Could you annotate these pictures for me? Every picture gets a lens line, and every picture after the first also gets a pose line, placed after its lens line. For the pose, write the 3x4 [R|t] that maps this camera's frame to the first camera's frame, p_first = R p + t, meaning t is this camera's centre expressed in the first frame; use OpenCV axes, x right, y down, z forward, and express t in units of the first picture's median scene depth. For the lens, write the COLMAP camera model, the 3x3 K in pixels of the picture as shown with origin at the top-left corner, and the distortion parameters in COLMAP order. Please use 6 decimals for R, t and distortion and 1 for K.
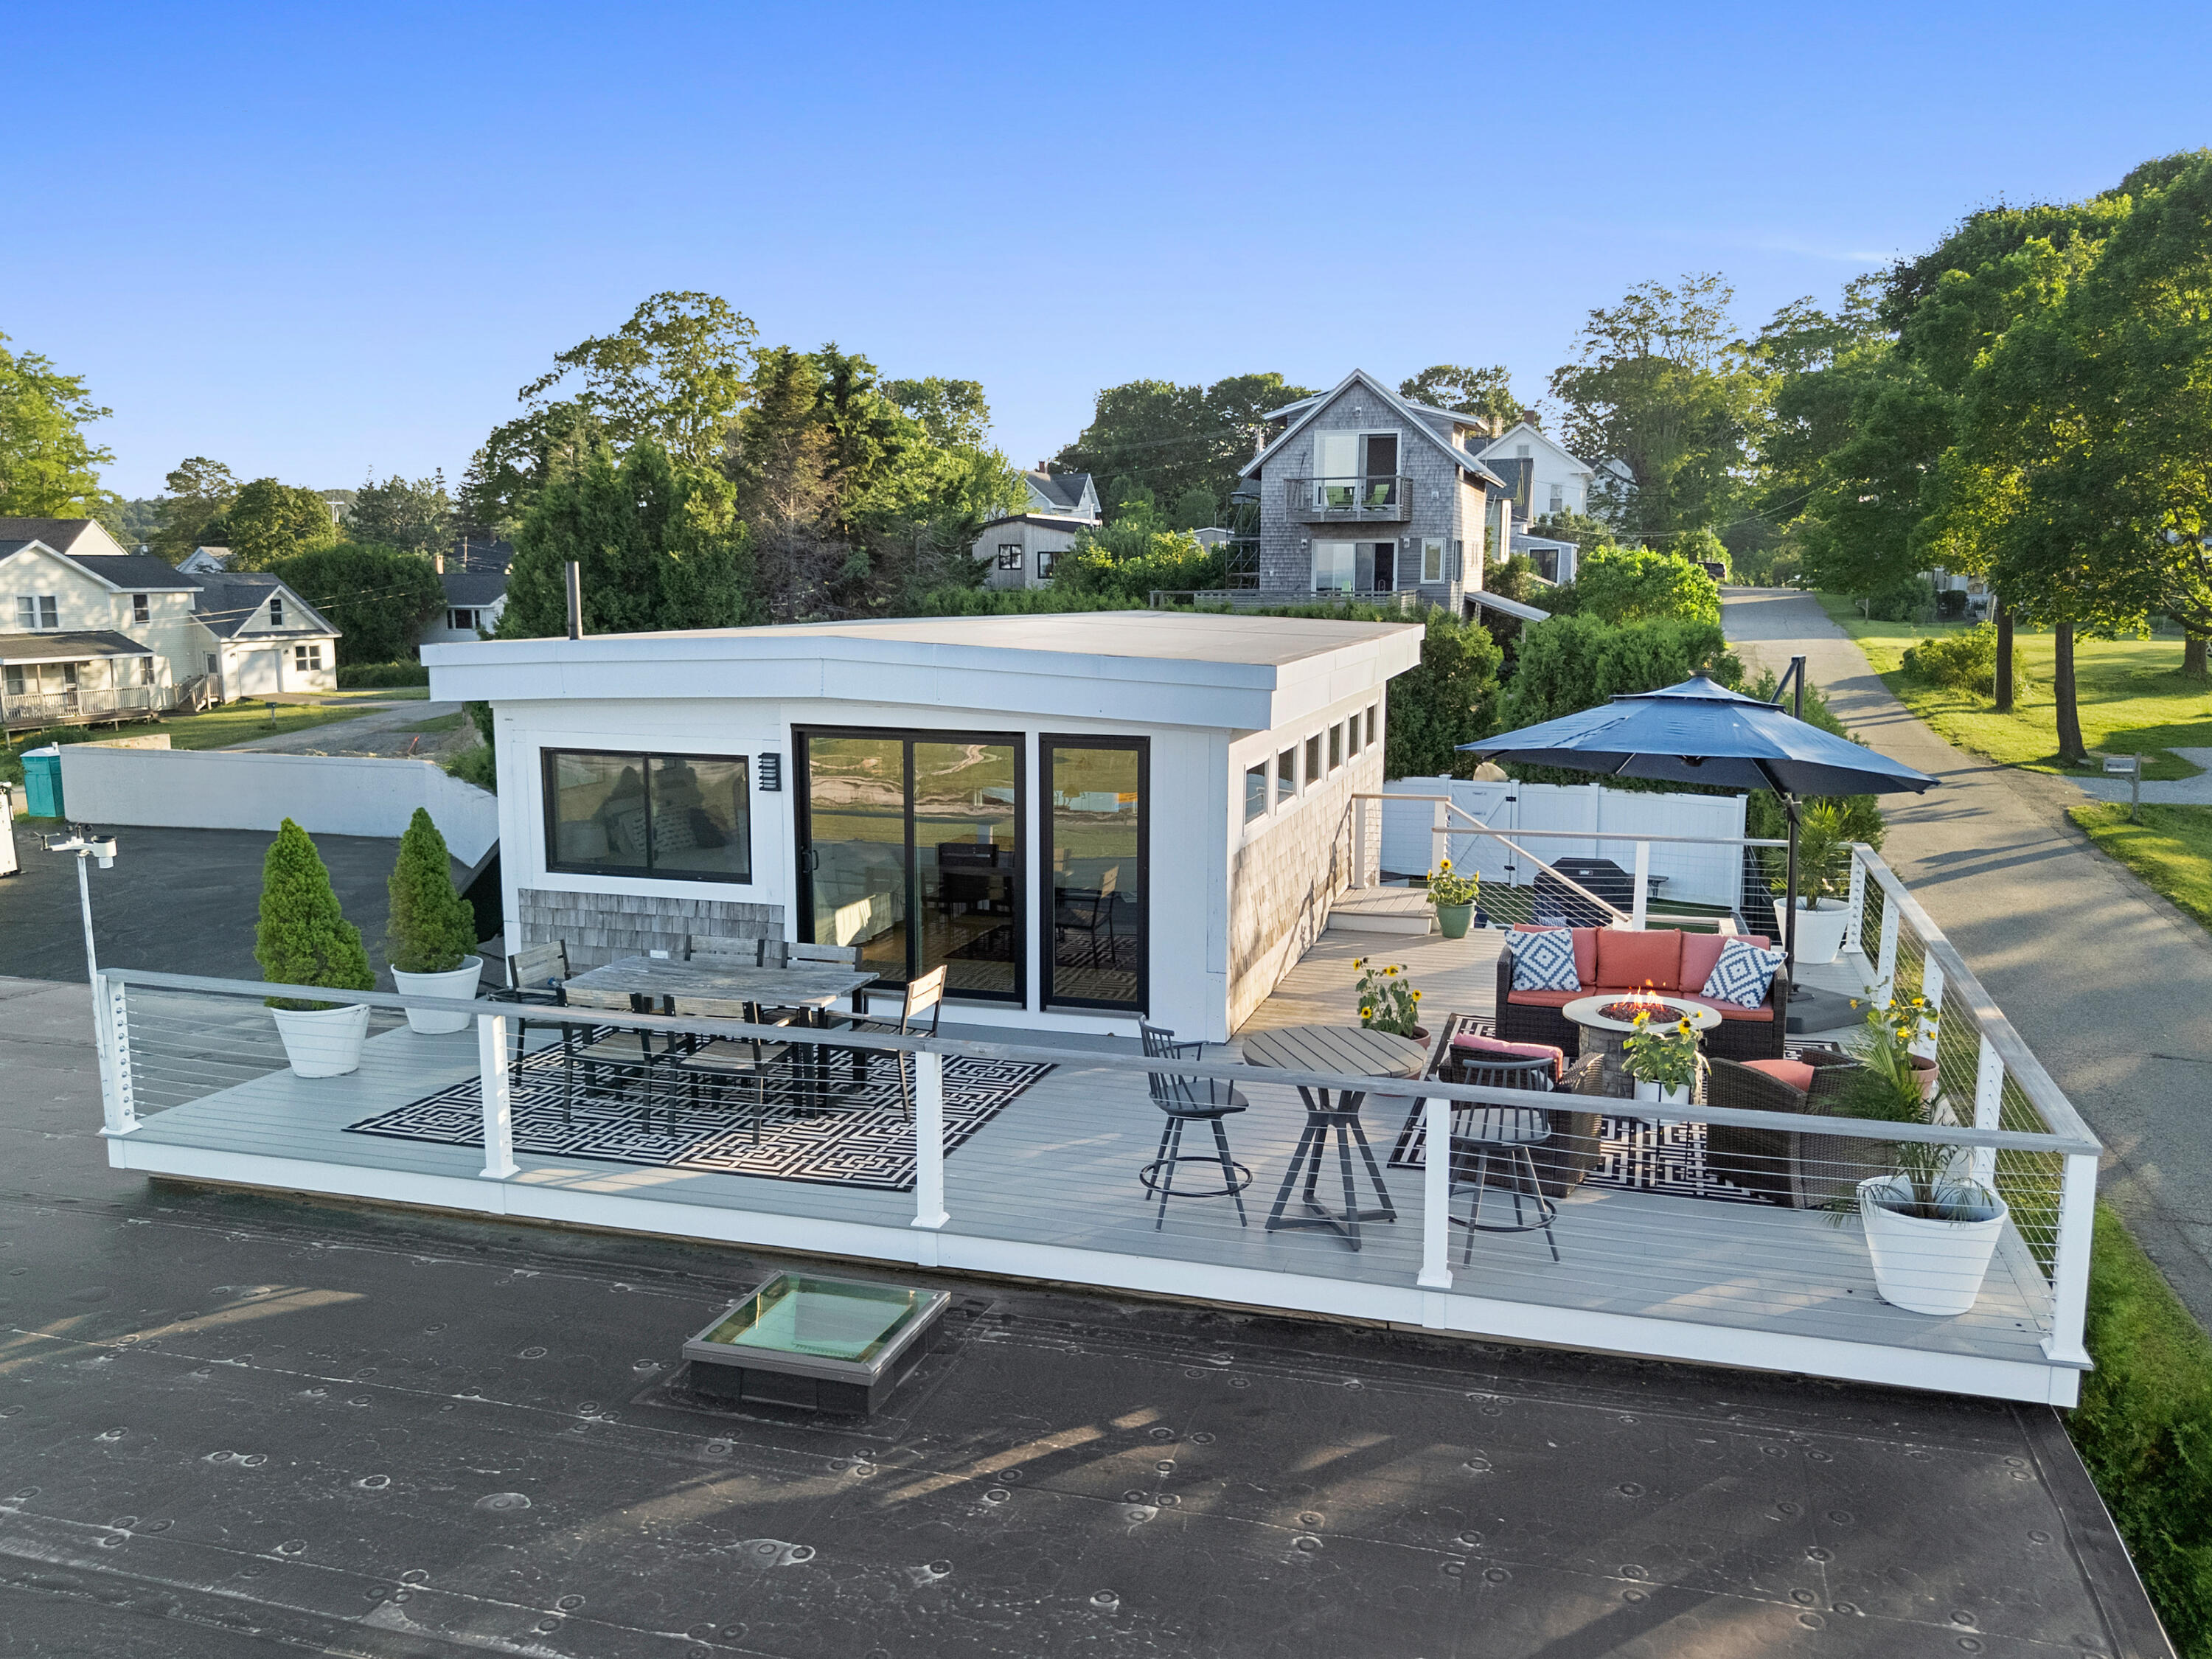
lens RADIAL K [[1655.9, 0, 1082.8], [0, 1655.9, 884.2], [0, 0, 1]] dist [0.076449, -0.059681]
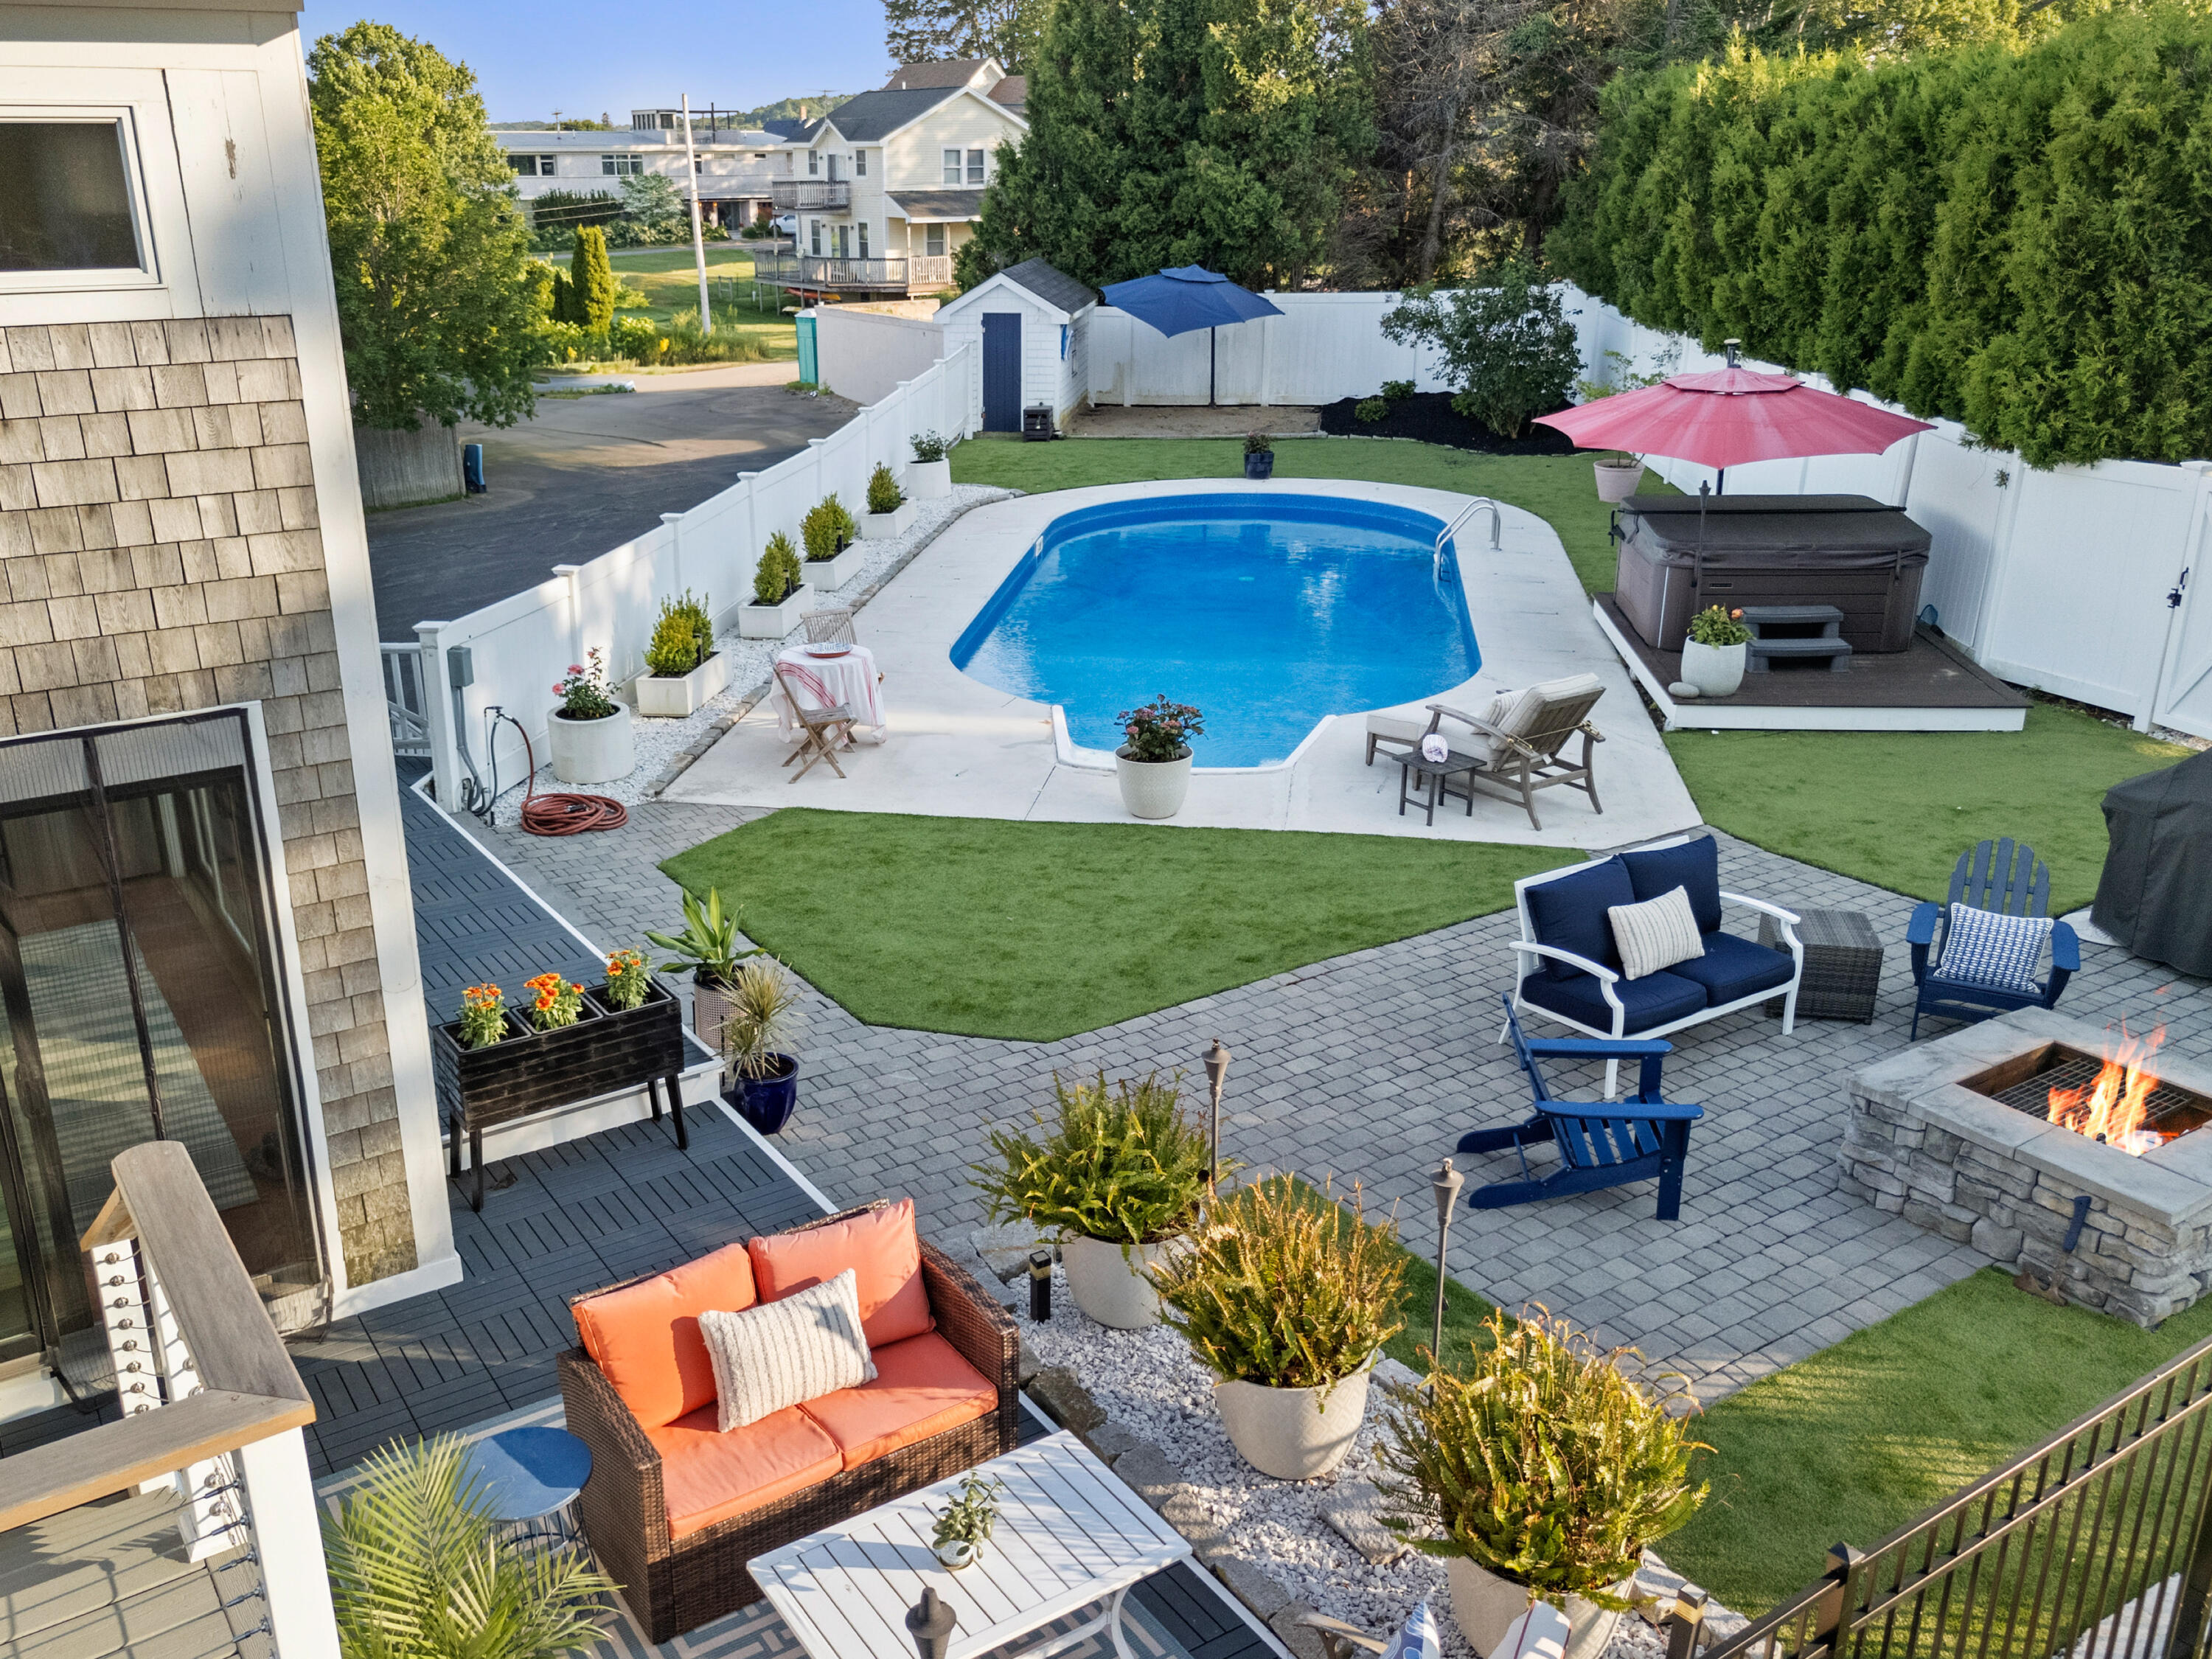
lens RADIAL K [[1797.9, 0, 998.6], [0, 1797.9, 864.4], [0, 0, 1]] dist [0.058765, -0.047545]
pose [[0.759838, 0.229549, -0.608238, 0.293178], [-0.108149, 0.967184, 0.229911, -0.043755], [0.641054, -0.108914, 0.759729, 0.495152]]
